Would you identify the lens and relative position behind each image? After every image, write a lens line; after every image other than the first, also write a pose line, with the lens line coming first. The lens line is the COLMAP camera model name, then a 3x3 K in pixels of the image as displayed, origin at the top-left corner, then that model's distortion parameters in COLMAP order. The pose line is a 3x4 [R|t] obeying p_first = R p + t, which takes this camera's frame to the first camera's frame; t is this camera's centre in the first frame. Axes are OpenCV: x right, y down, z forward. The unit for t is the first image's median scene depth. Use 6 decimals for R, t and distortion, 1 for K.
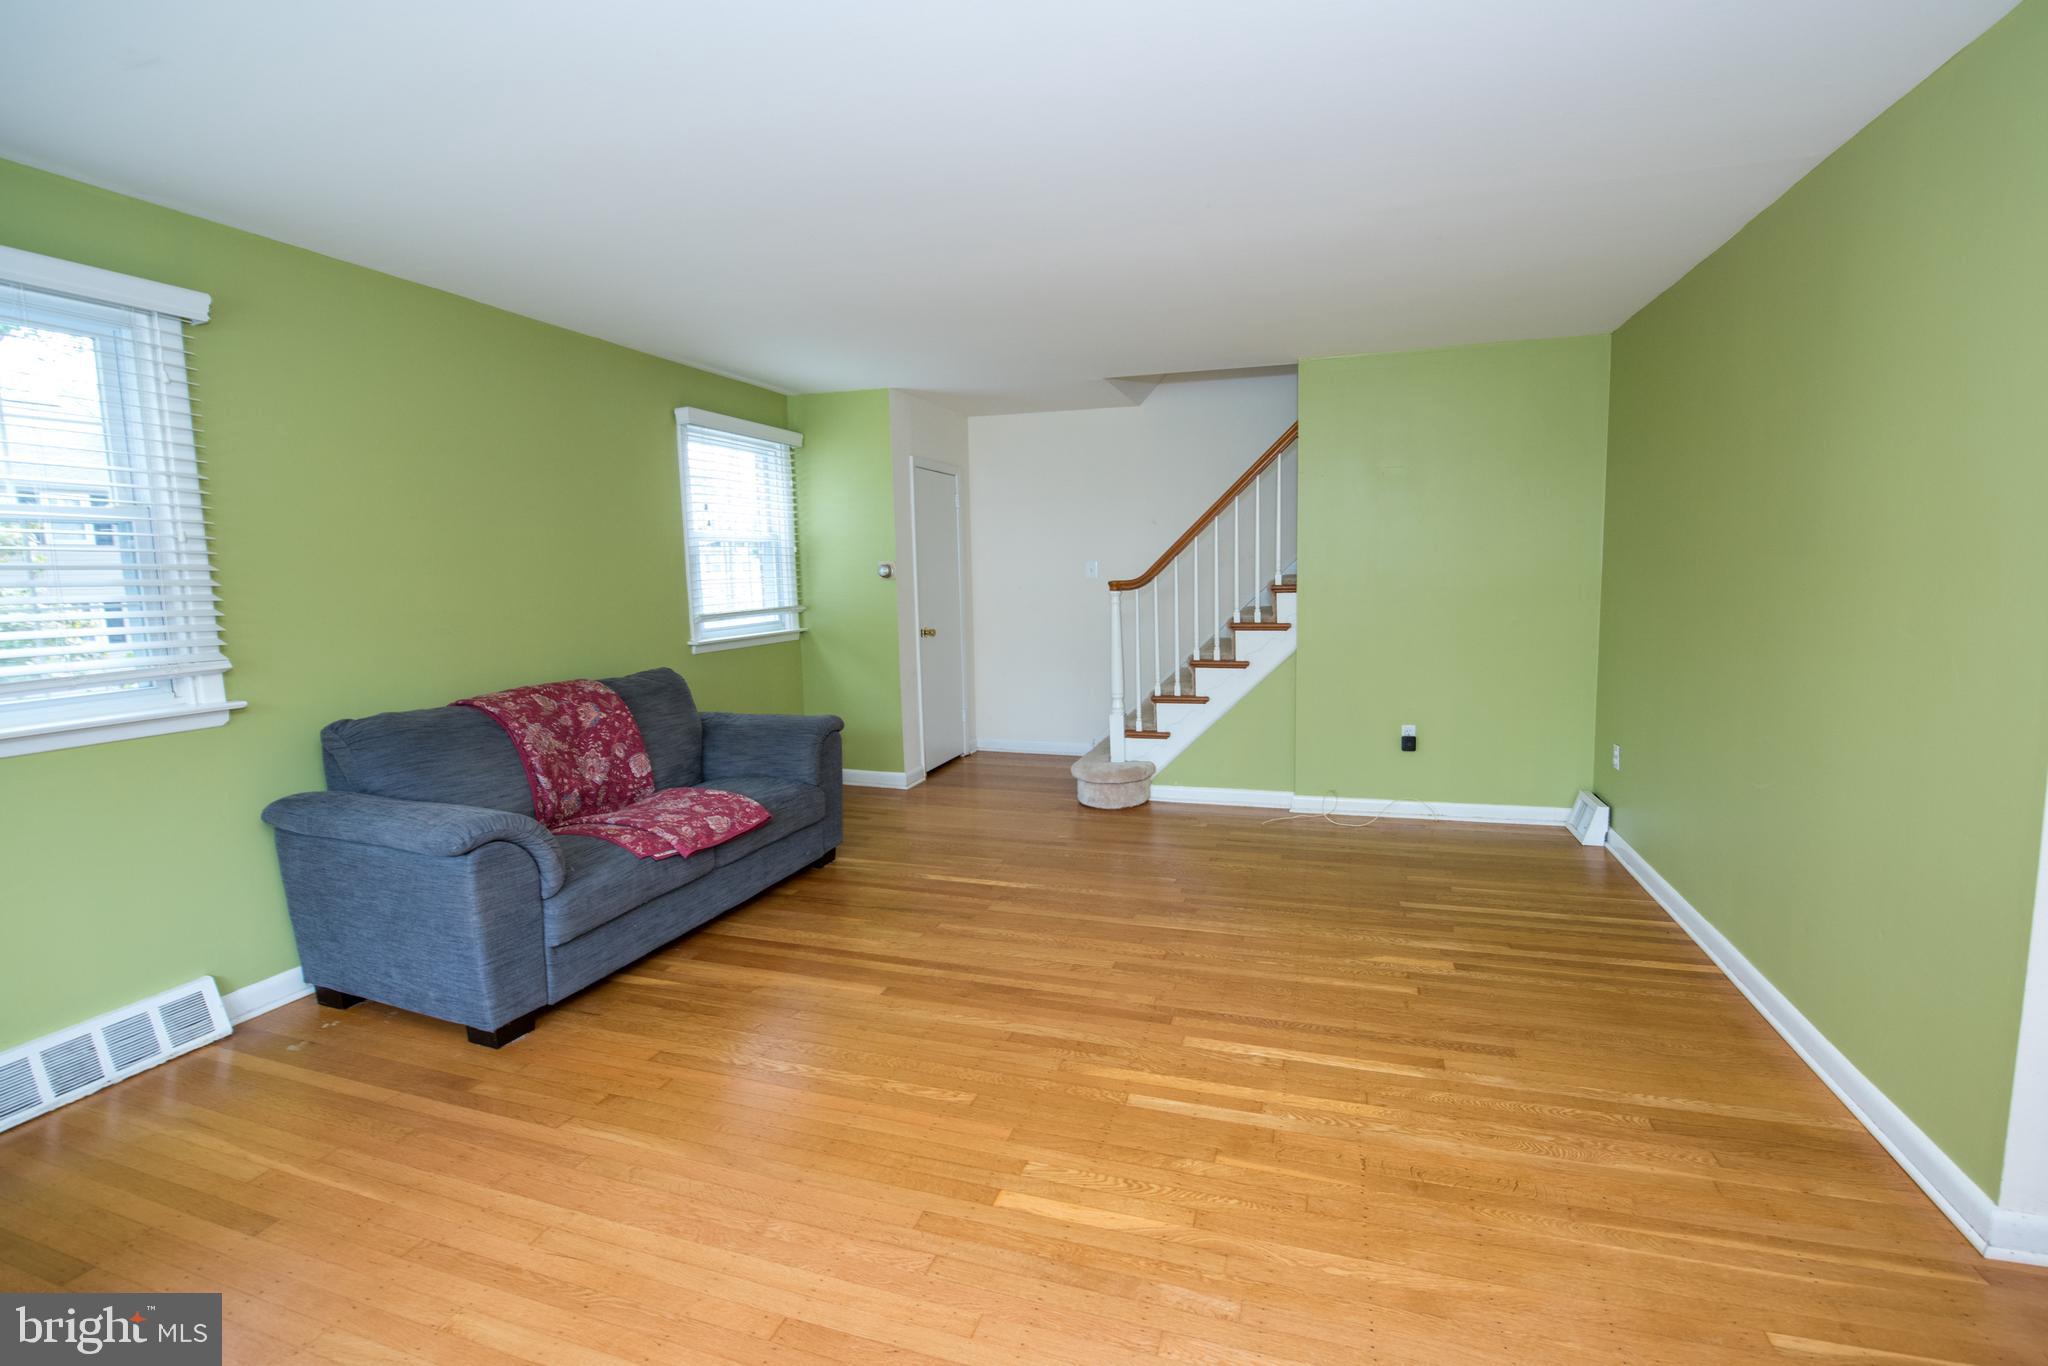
lens RADIAL K [[853.1, 0, 1081.3], [0, 853.1, 671.3], [0, 0, 1]] dist [-0.024498, -0.000459]
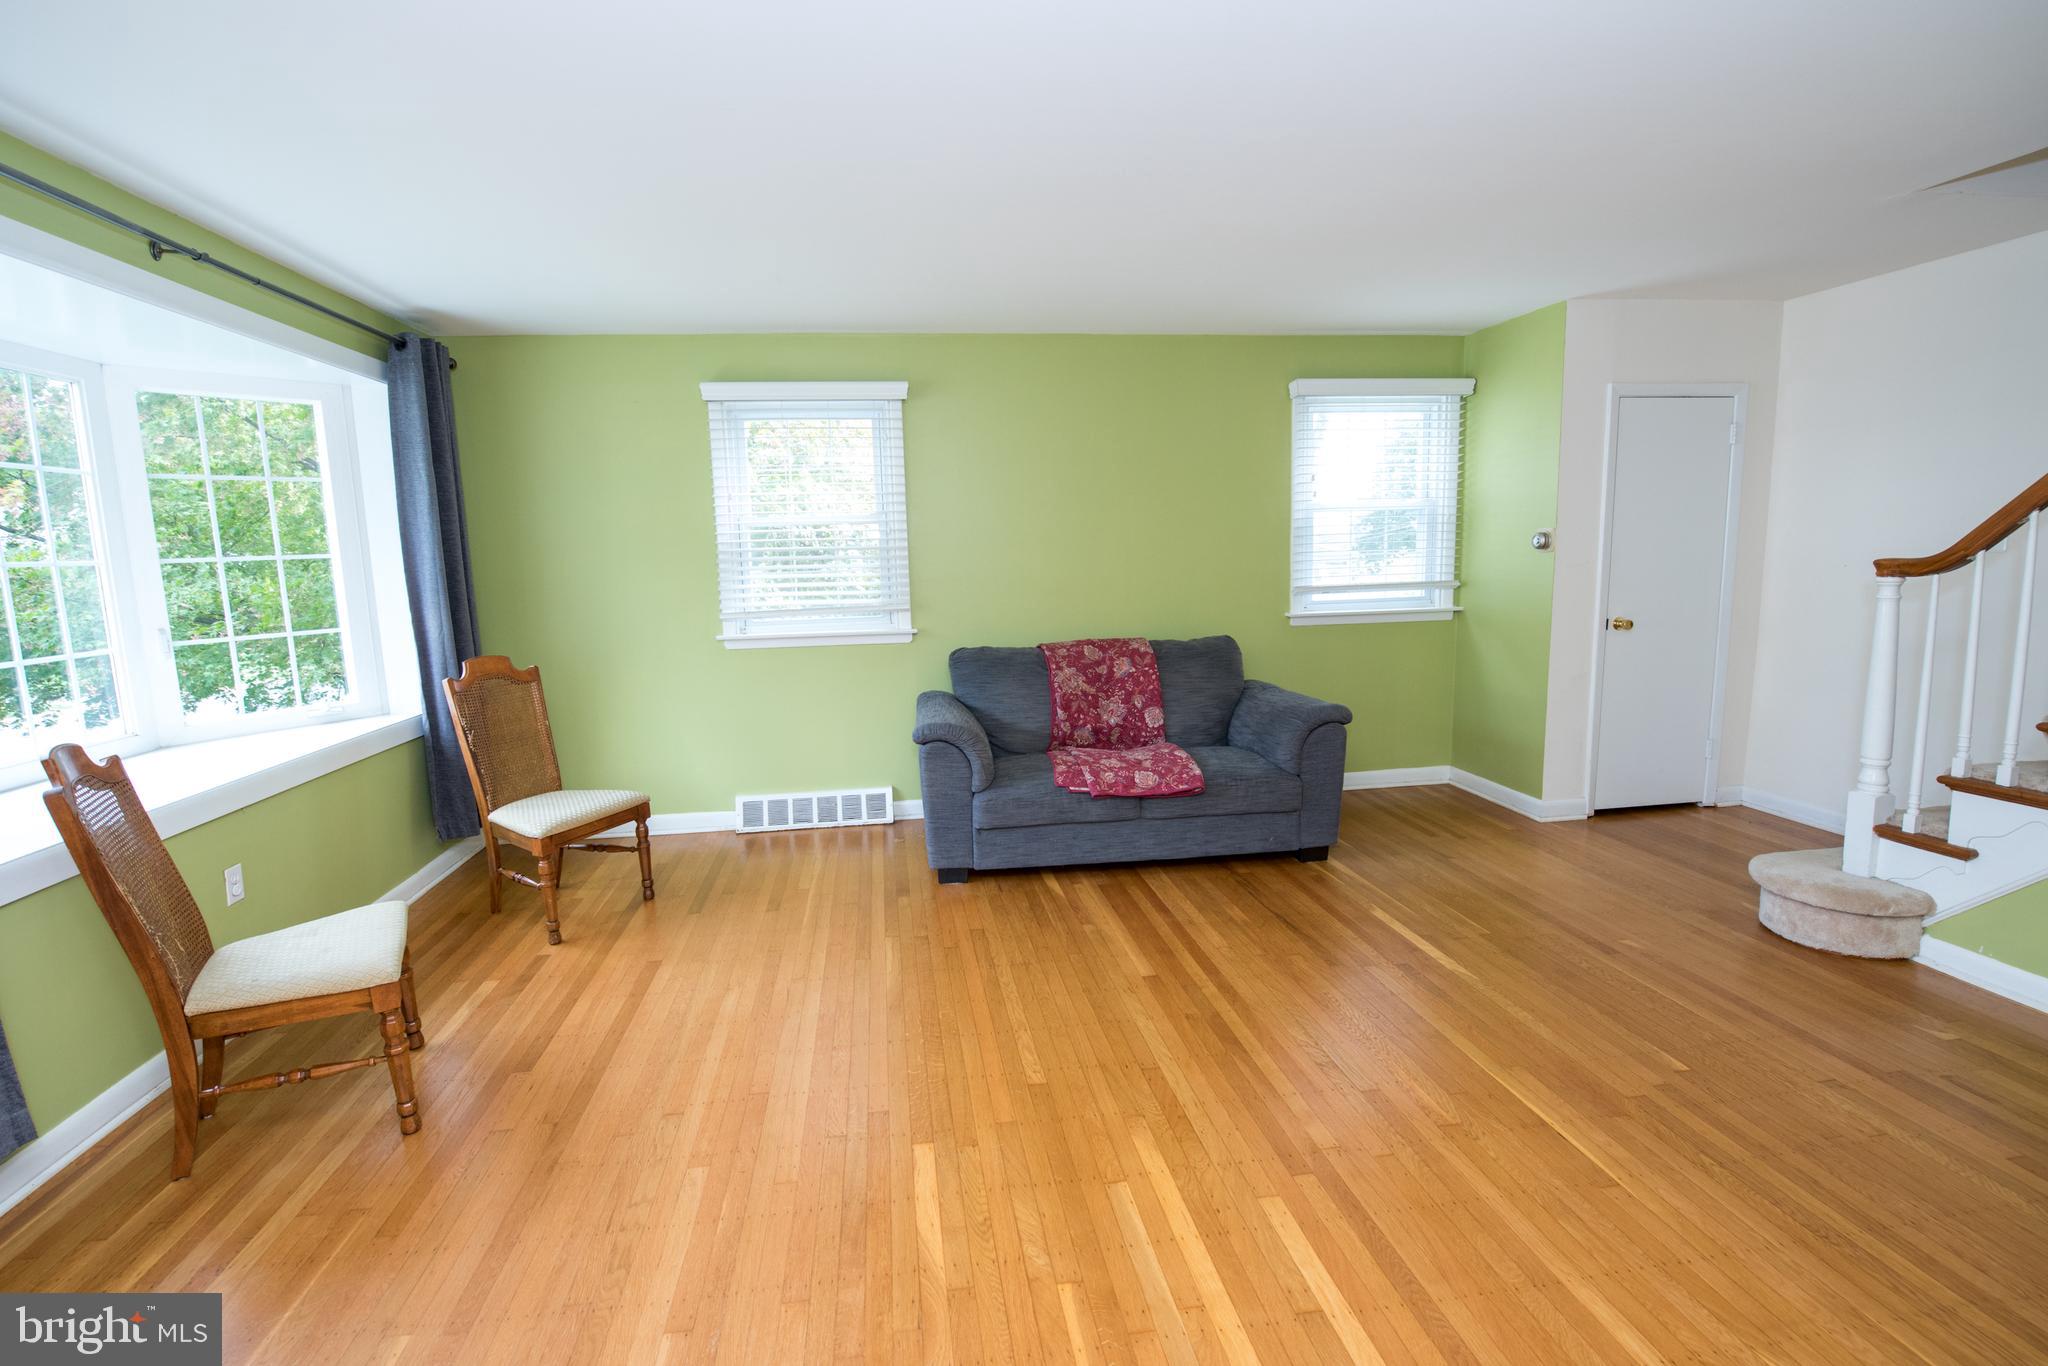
lens RADIAL K [[876.0, 0, 994.1], [0, 876.0, 677.3], [0, 0, 1]] dist [-0.017230, -0.000820]
pose [[0.390403, 0.136725, -0.910435, 0.462649], [-0.089201, 0.989876, 0.110404, -0.053867], [0.916312, 0.038110, 0.398647, 0.325757]]
